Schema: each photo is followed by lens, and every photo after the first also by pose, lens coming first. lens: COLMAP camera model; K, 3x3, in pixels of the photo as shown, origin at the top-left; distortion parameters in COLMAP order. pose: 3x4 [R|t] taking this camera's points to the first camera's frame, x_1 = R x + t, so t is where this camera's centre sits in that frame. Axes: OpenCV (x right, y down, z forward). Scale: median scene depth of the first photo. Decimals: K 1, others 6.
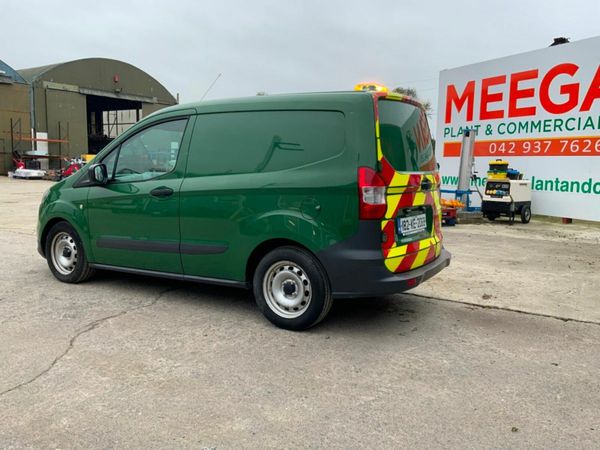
lens RADIAL K [[500.5, 0, 297.9], [0, 500.5, 226.0], [0, 0, 1]] dist [0.033993, -0.089330]
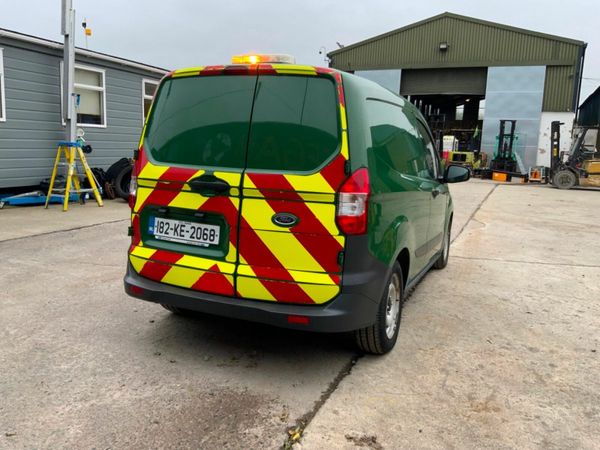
lens RADIAL K [[500.5, 0, 299.5], [0, 500.5, 224.3], [0, 0, 1]] dist [0.033993, -0.089330]
pose [[0.129457, 0.146278, -0.980736, 0.893760], [-0.163366, 0.978690, 0.124408, -0.124389], [0.978035, 0.144114, 0.150595, 0.920675]]
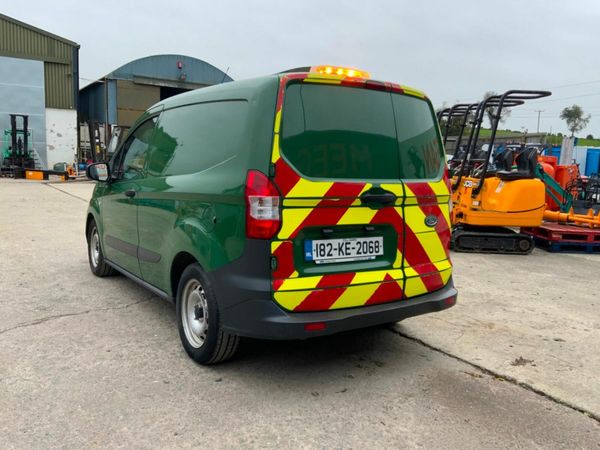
lens RADIAL K [[500.5, 0, 301.3], [0, 500.5, 221.0], [0, 0, 1]] dist [0.033993, -0.089330]
pose [[0.910569, 0.067555, -0.407799, 0.408317], [-0.075195, 0.997165, -0.002714, -0.033422], [0.406460, 0.033135, 0.913068, 0.252780]]
